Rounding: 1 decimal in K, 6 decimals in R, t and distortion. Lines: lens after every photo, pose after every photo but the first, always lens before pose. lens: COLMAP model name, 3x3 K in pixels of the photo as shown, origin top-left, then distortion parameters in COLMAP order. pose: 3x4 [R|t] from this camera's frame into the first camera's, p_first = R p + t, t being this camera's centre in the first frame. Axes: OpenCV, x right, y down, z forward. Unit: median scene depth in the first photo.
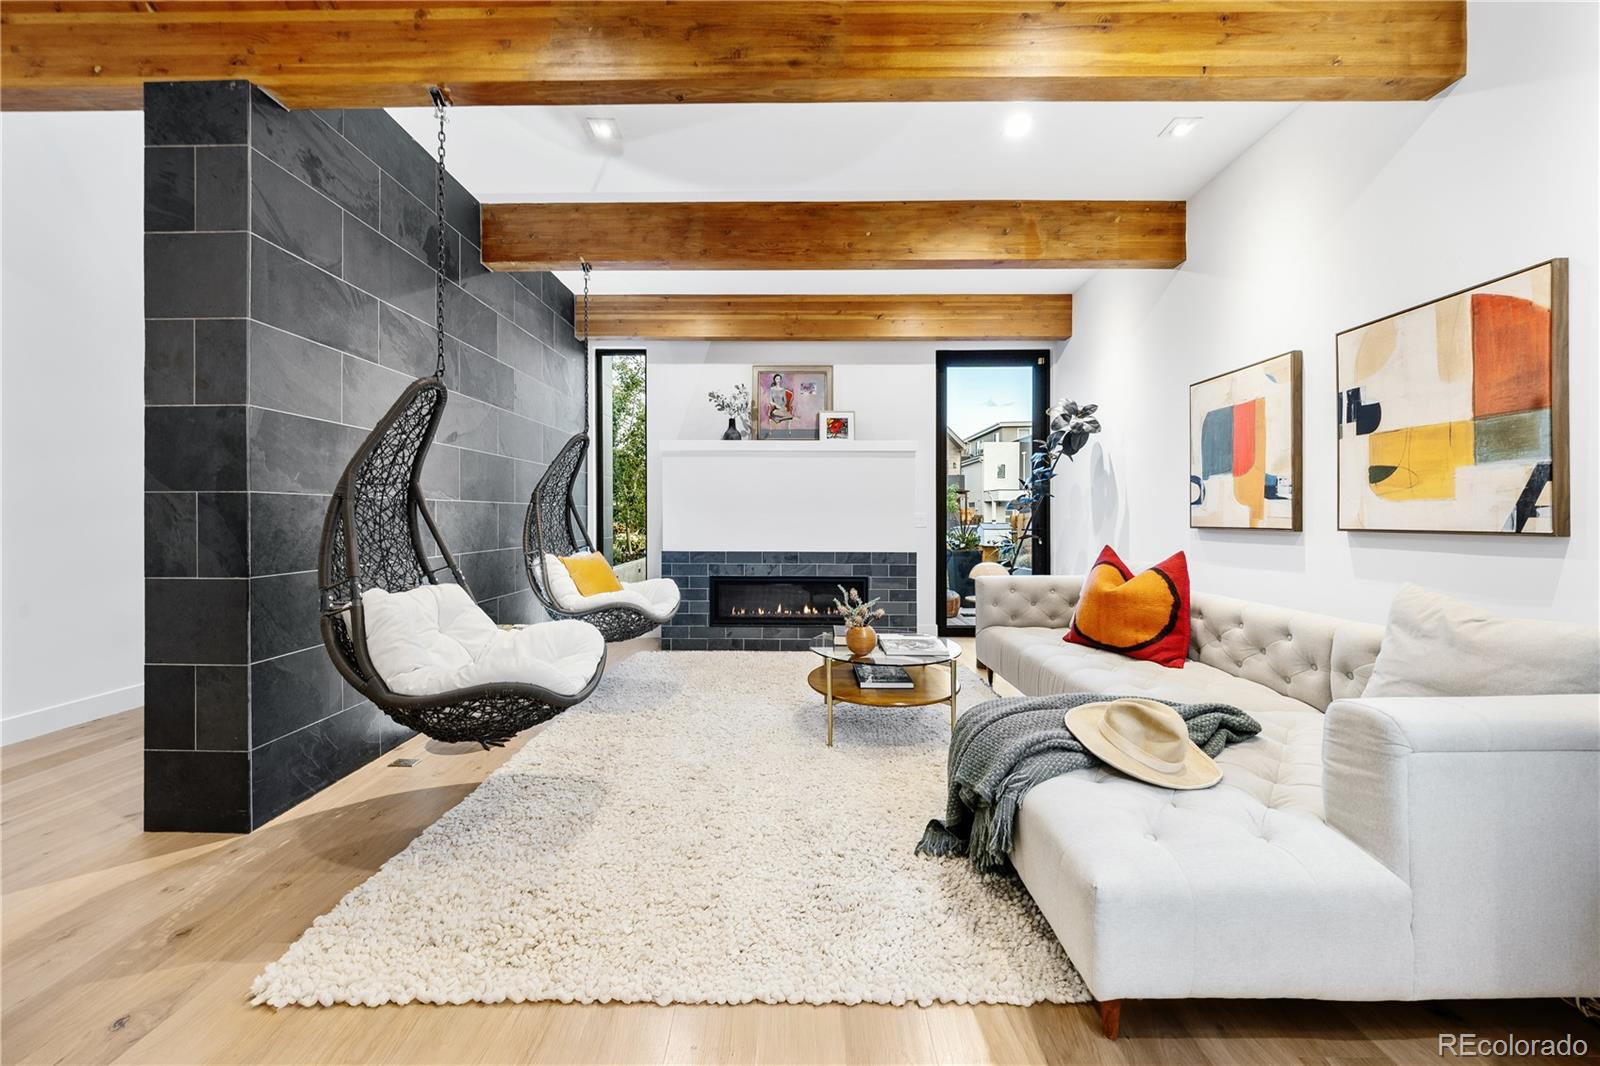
lens RADIAL K [[549.3, 0, 799.6], [0, 549.3, 518.1], [0, 0, 1]] dist [-0.004763, 0.000079]
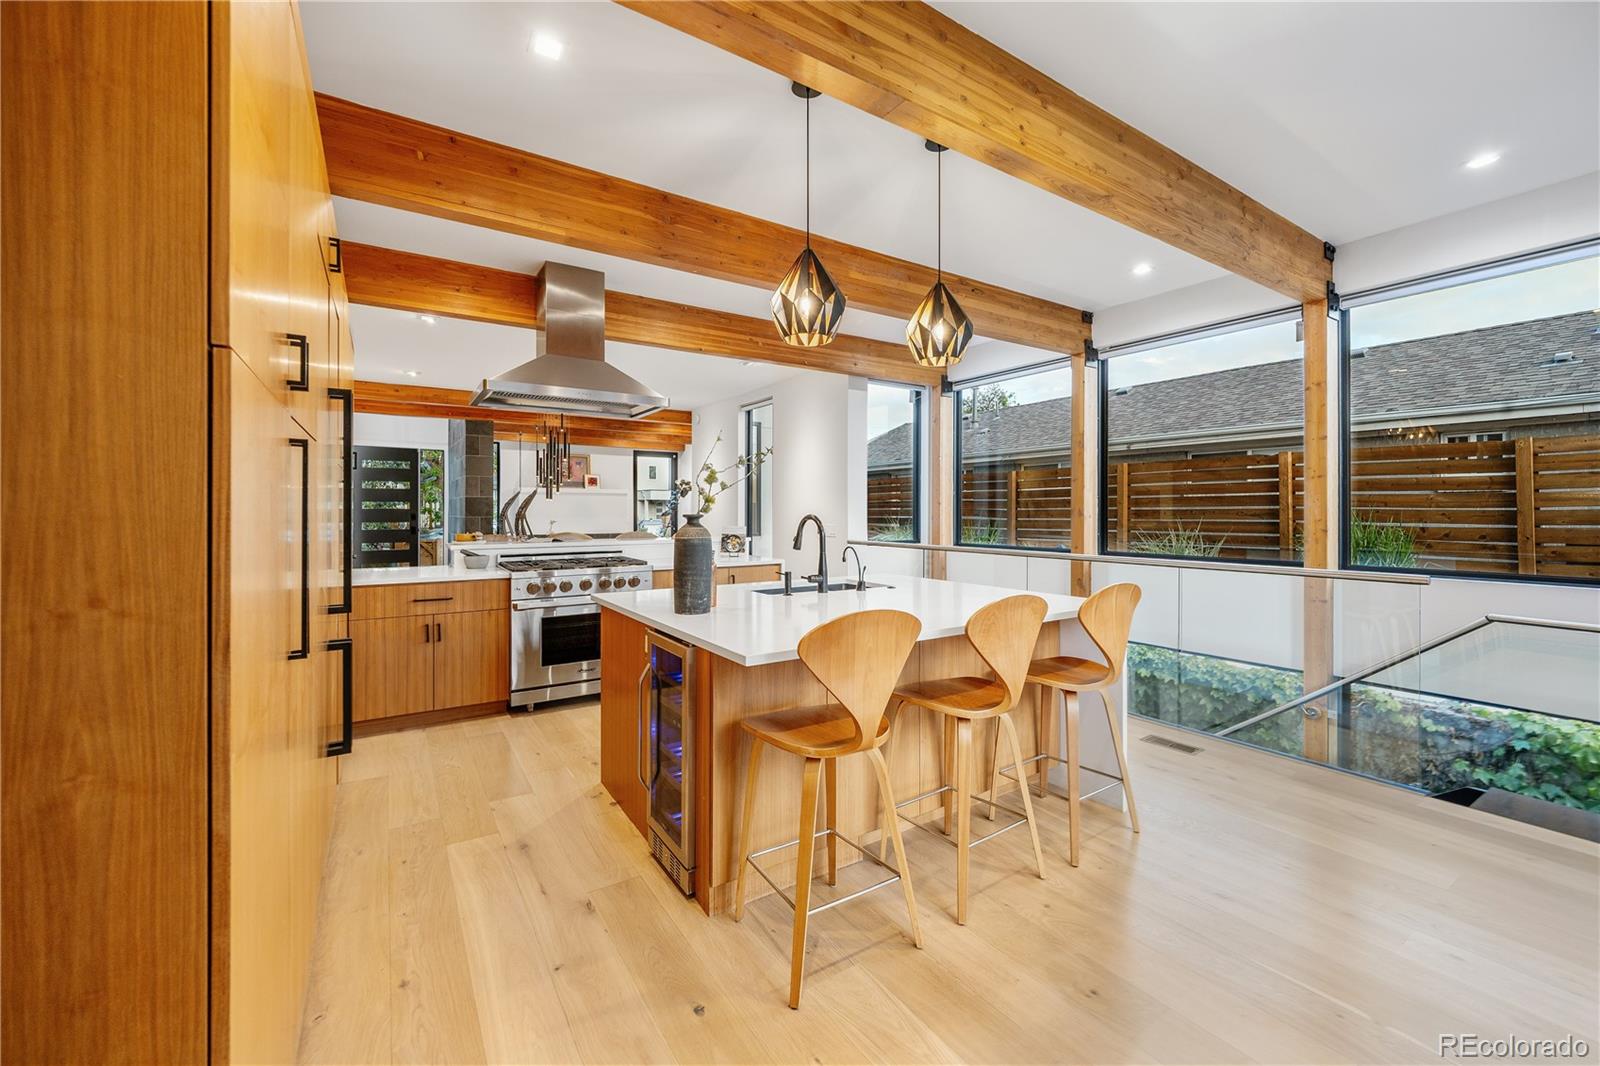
lens RADIAL K [[635.4, 0, 799.1], [0, 635.4, 524.6], [0, 0, 1]] dist [0.001928, 0.000221]
pose [[0.835567, -0.014484, 0.549198, -1.244909], [0.005481, 0.999822, 0.018028, -0.046925], [-0.549361, -0.012053, 0.835498, -3.182753]]
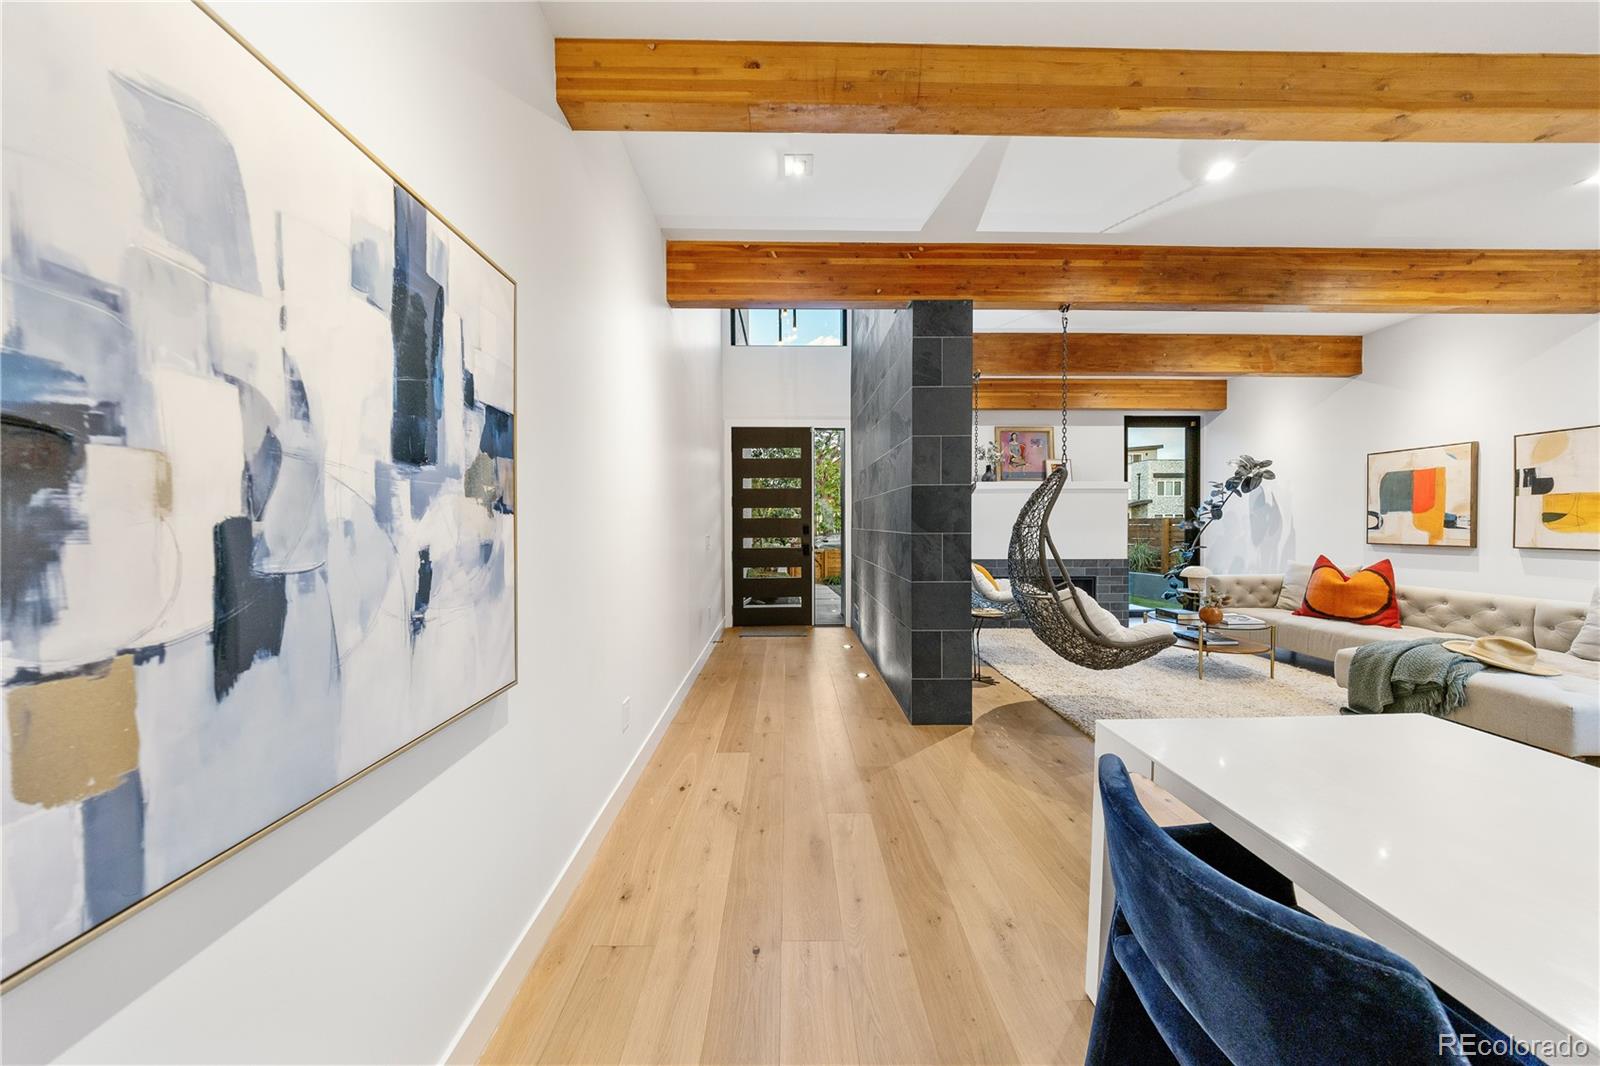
lens RADIAL K [[471.8, 0, 804.3], [0, 471.8, 529.1], [0, 0, 1]] dist [-0.005642, 0.000979]
pose [[0.999490, -0.006217, 0.031325, -1.139197], [0.005879, 0.999924, 0.010860, -0.057685], [-0.031390, -0.010670, 0.999450, -0.364789]]
